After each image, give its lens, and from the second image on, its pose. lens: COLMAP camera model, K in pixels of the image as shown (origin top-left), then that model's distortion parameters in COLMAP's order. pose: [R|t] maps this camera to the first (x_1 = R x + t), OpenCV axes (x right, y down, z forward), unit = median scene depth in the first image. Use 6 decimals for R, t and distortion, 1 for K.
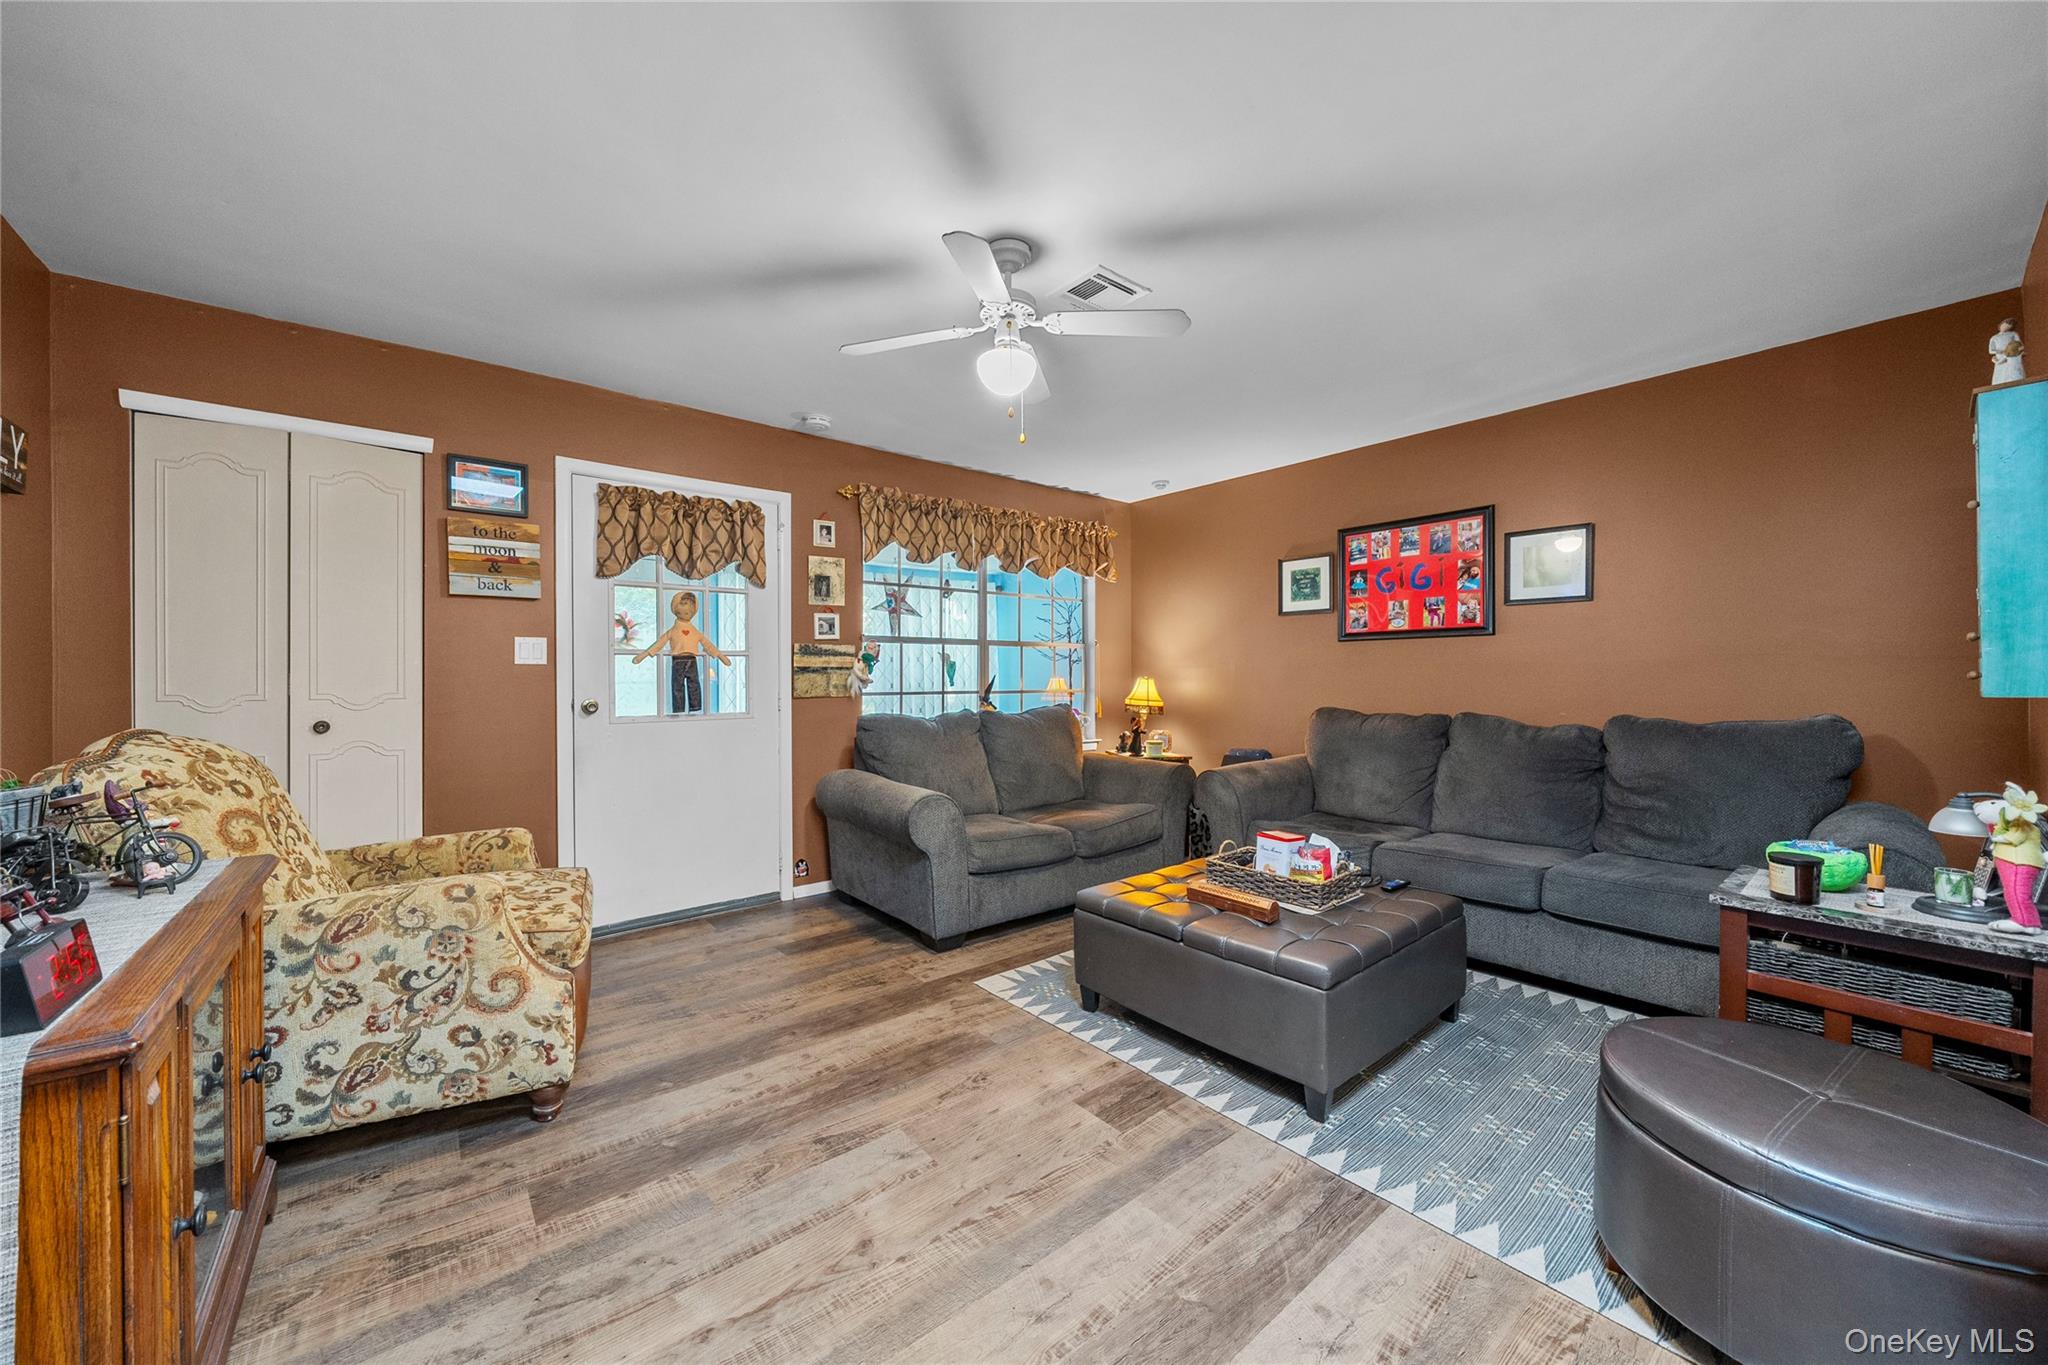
lens RADIAL K [[747.7, 0, 1018.2], [0, 747.7, 675.1], [0, 0, 1]] dist [-0.000065, 0.000248]
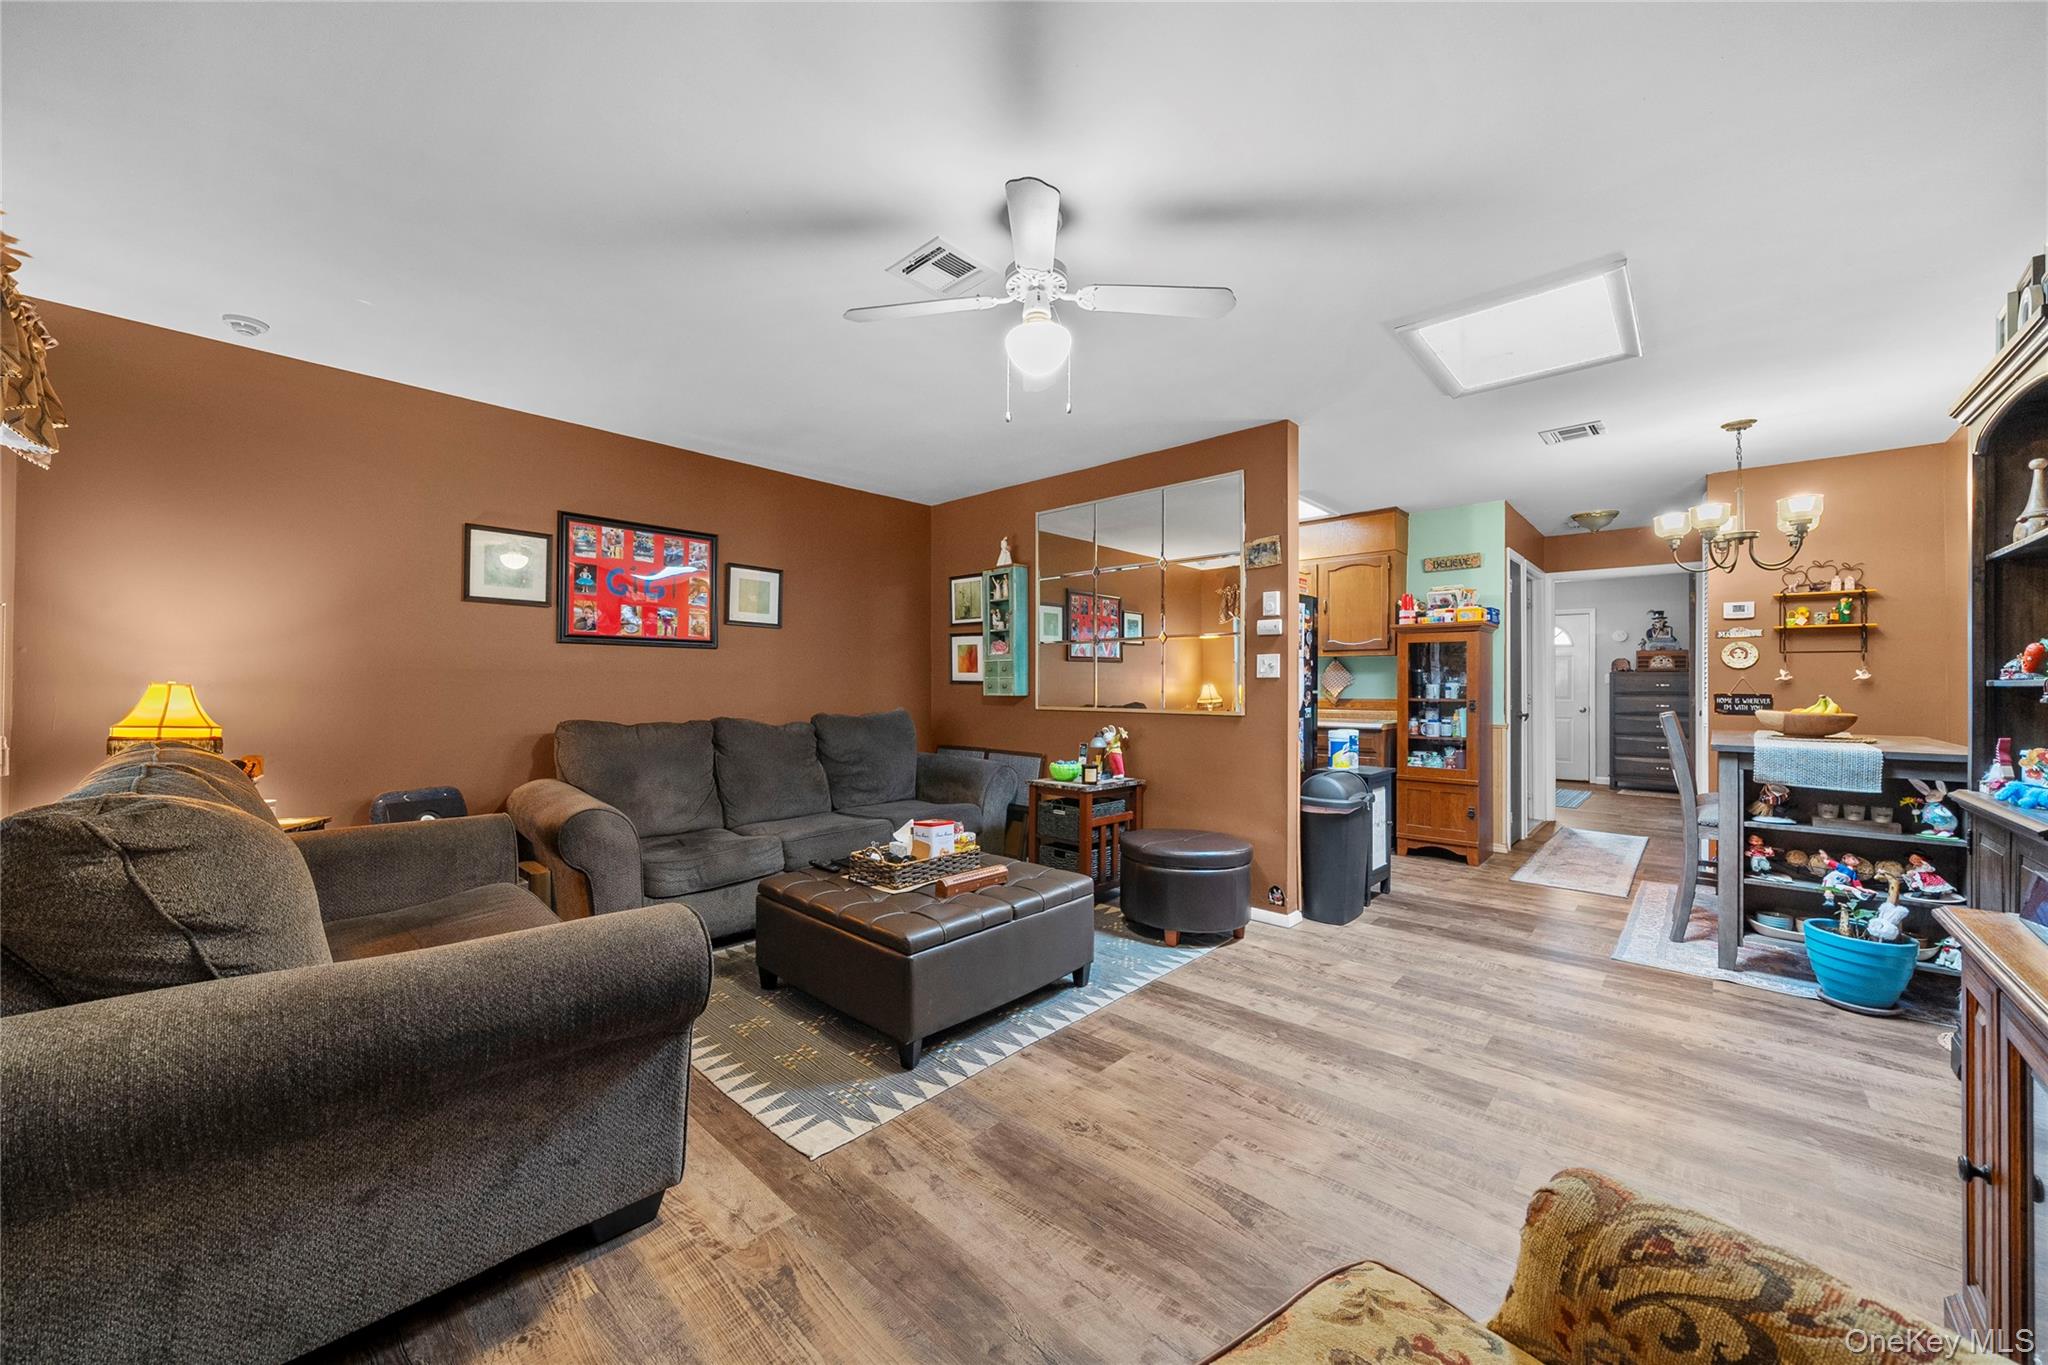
lens RADIAL K [[747.7, 0, 1006.1], [0, 747.7, 682.0], [0, 0, 1]] dist [-0.000065, 0.000248]
pose [[-0.125724, 0.006368, 0.992045, -0.768193], [-0.010495, 0.999915, -0.007749, 0.001682], [-0.992010, -0.011386, -0.125647, 0.974345]]
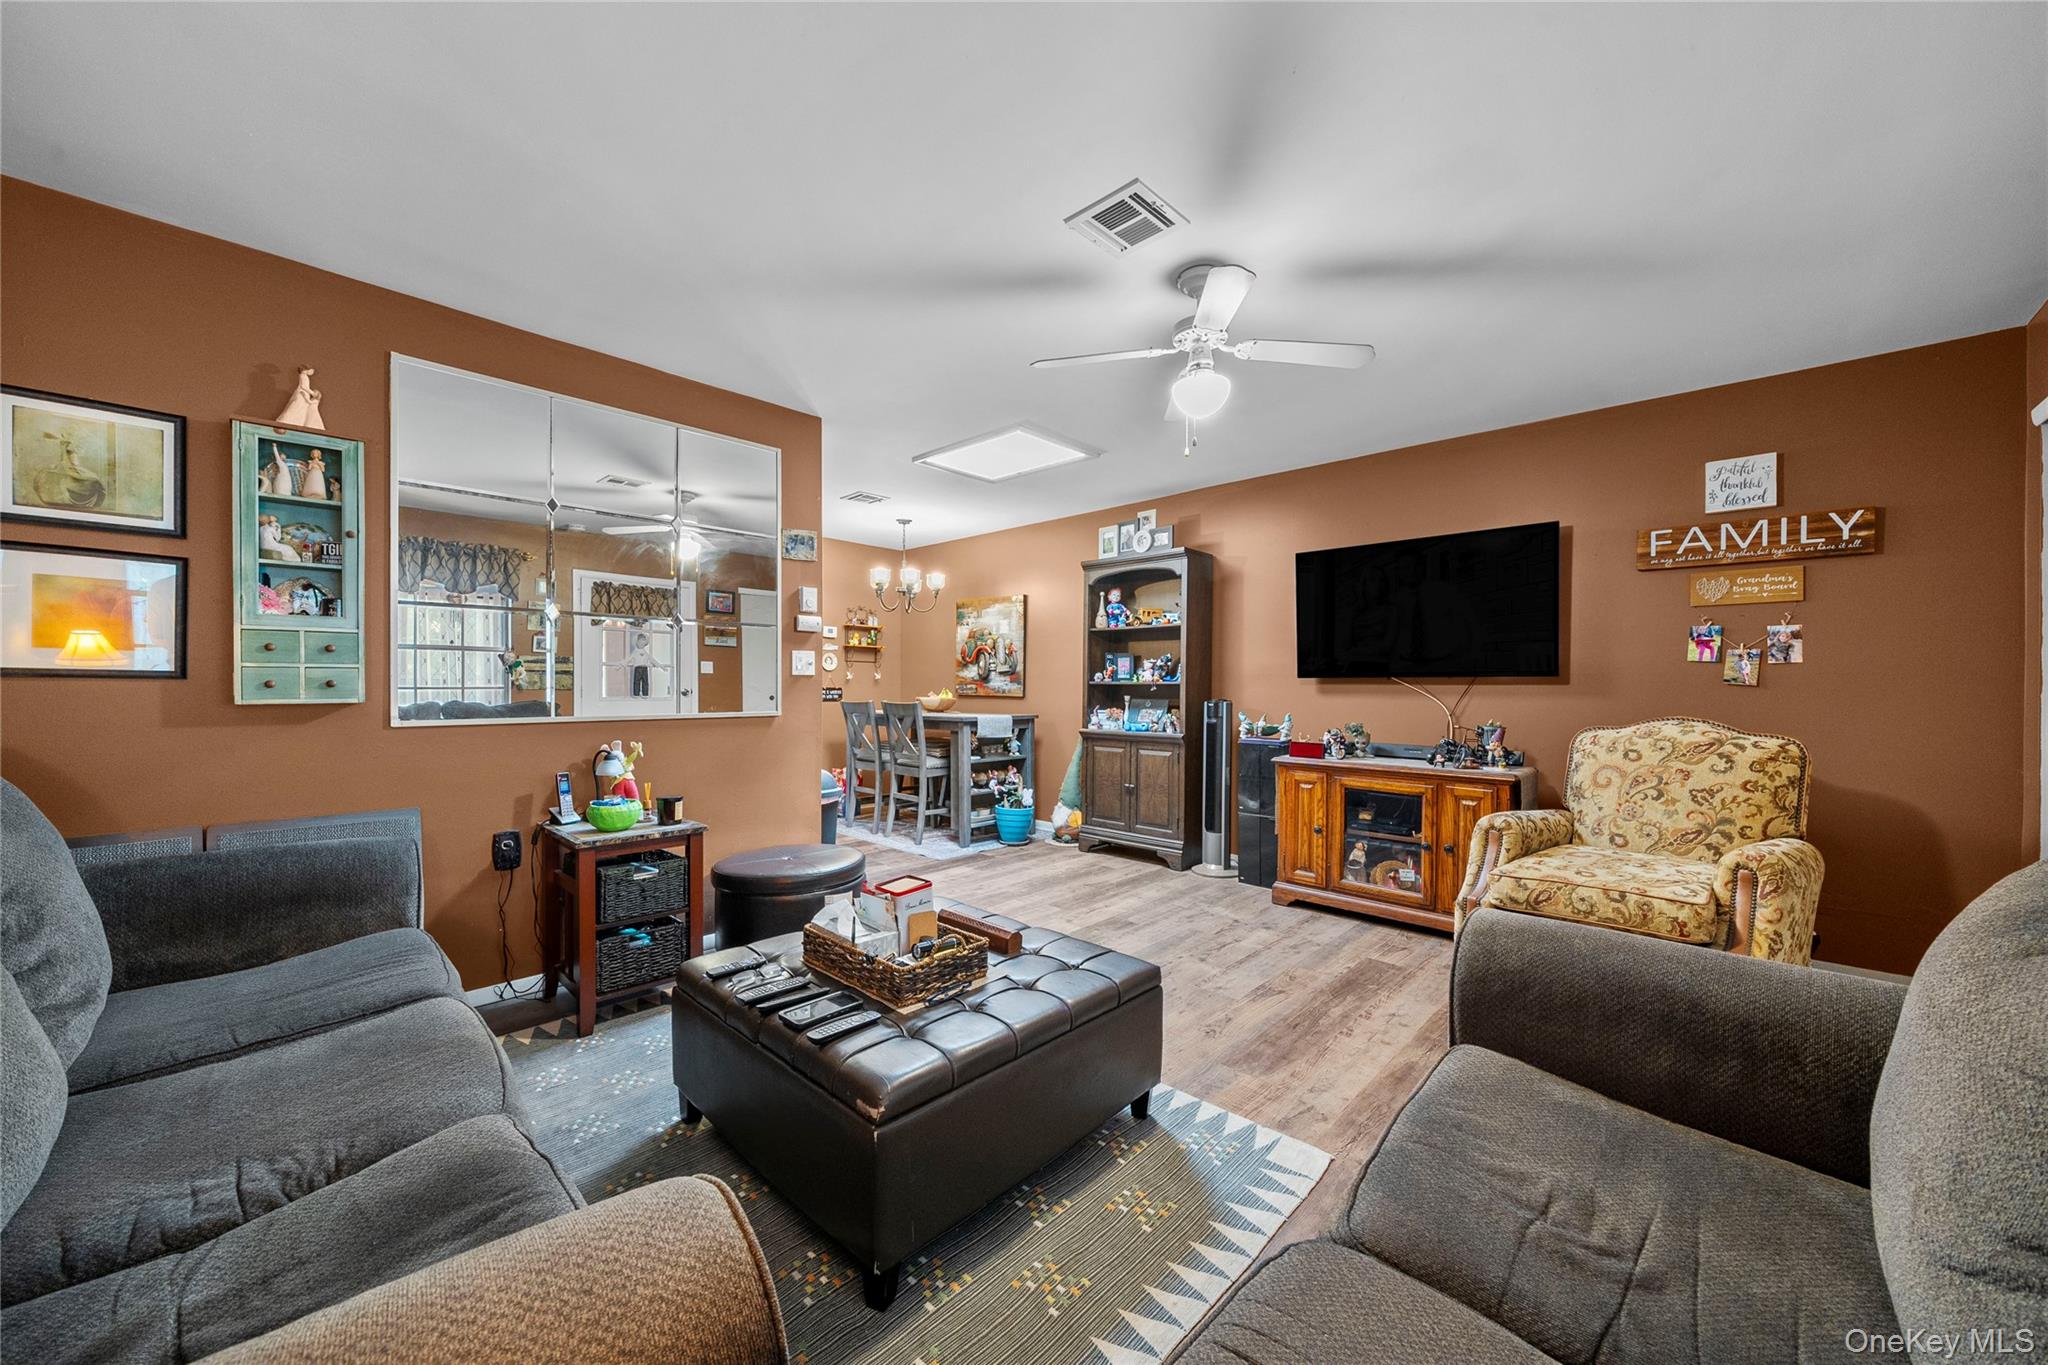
lens RADIAL K [[747.7, 0, 1032.2], [0, 747.7, 688.6], [0, 0, 1]] dist [-0.000065, 0.000248]
pose [[-0.992113, -0.000718, -0.125346, 0.299732], [-0.000433, 0.999997, -0.002301, 0.006282], [0.125347, -0.002229, -0.992110, 1.709110]]
